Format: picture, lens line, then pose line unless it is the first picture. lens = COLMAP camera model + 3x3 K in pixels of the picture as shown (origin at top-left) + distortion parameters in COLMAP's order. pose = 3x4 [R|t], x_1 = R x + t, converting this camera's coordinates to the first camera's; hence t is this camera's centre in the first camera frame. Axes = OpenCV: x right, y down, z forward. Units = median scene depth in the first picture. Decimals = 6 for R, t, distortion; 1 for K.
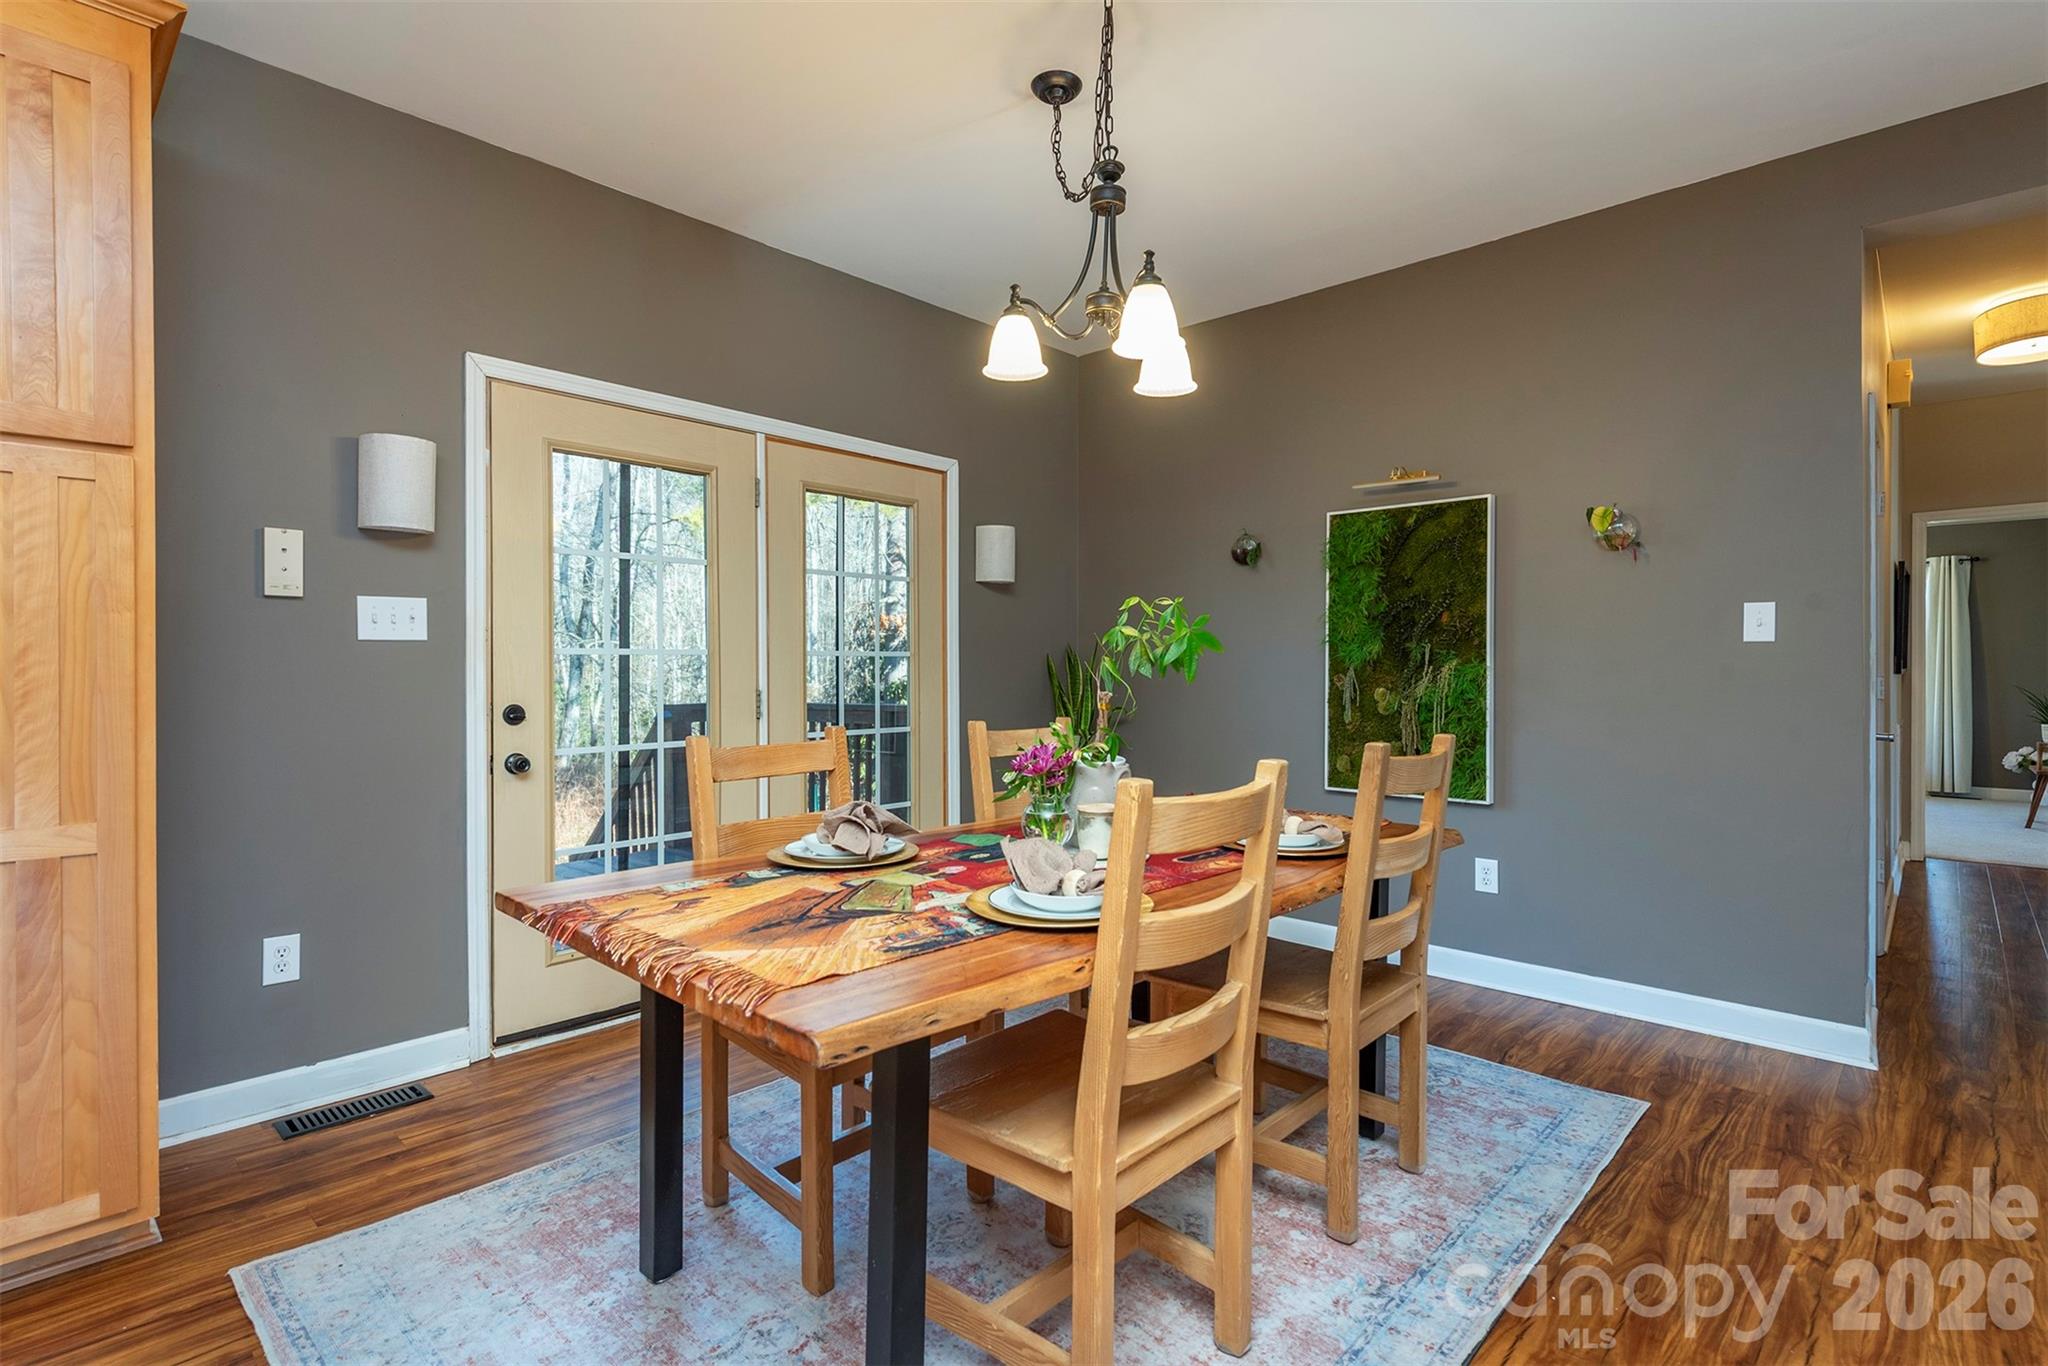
lens RADIAL K [[993.8, 0, 1020.1], [0, 993.8, 679.5], [0, 0, 1]] dist [0.010270, -0.002102]
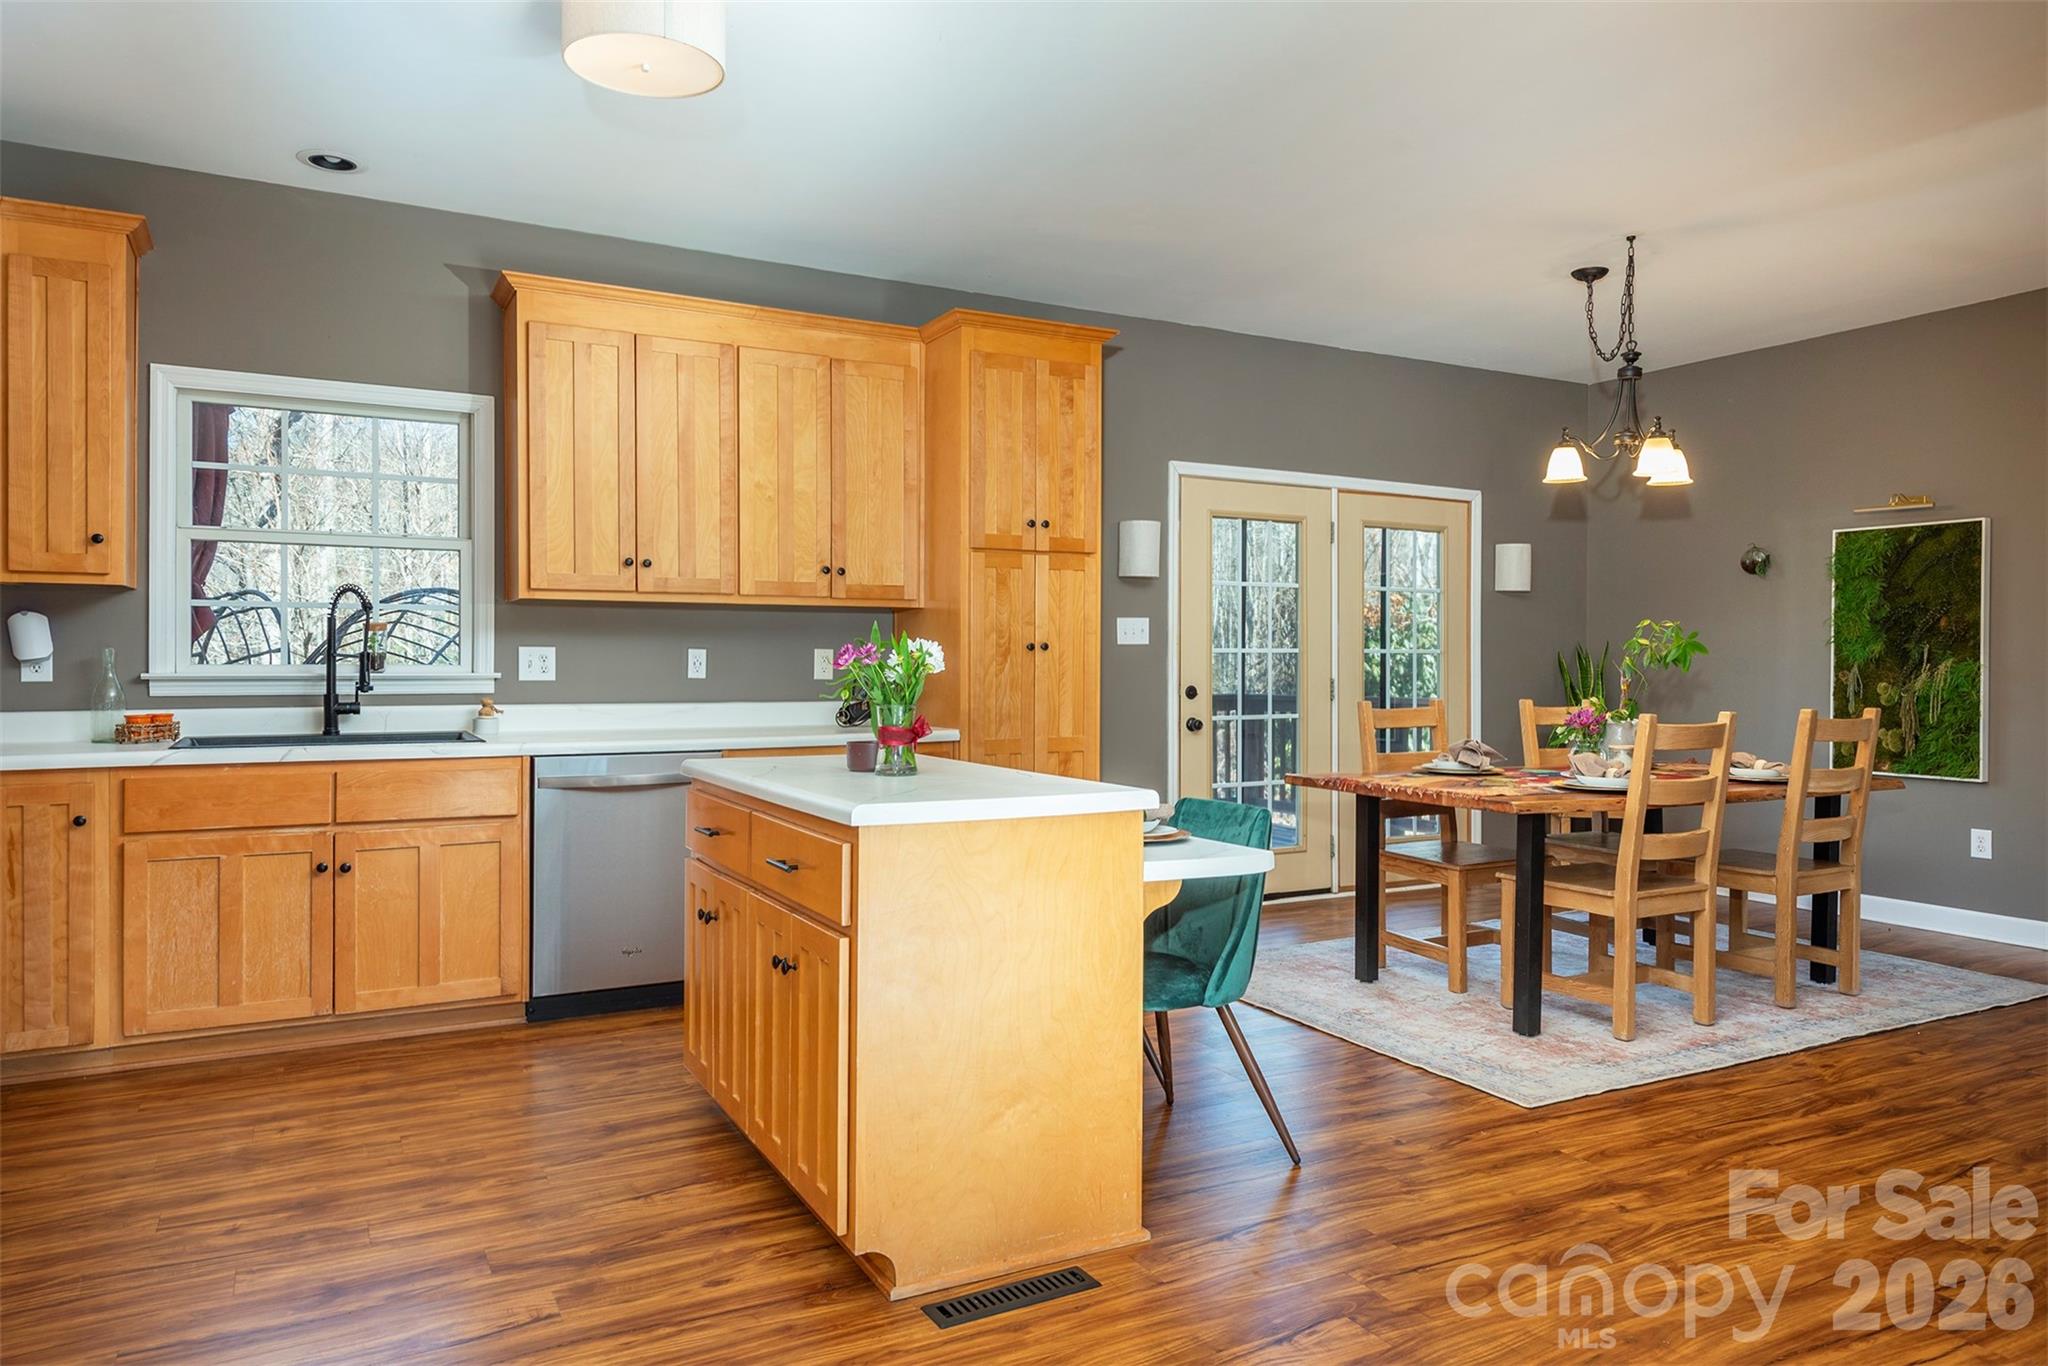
lens RADIAL K [[1321.4, 0, 1006.4], [0, 1321.4, 666.7], [0, 0, 1]] dist [0.036057, -0.021314]
pose [[0.946037, 0.004964, -0.324022, -0.103982], [-0.008311, 0.999925, -0.008947, 0.013058], [0.323953, 0.011157, 0.946007, -0.856965]]
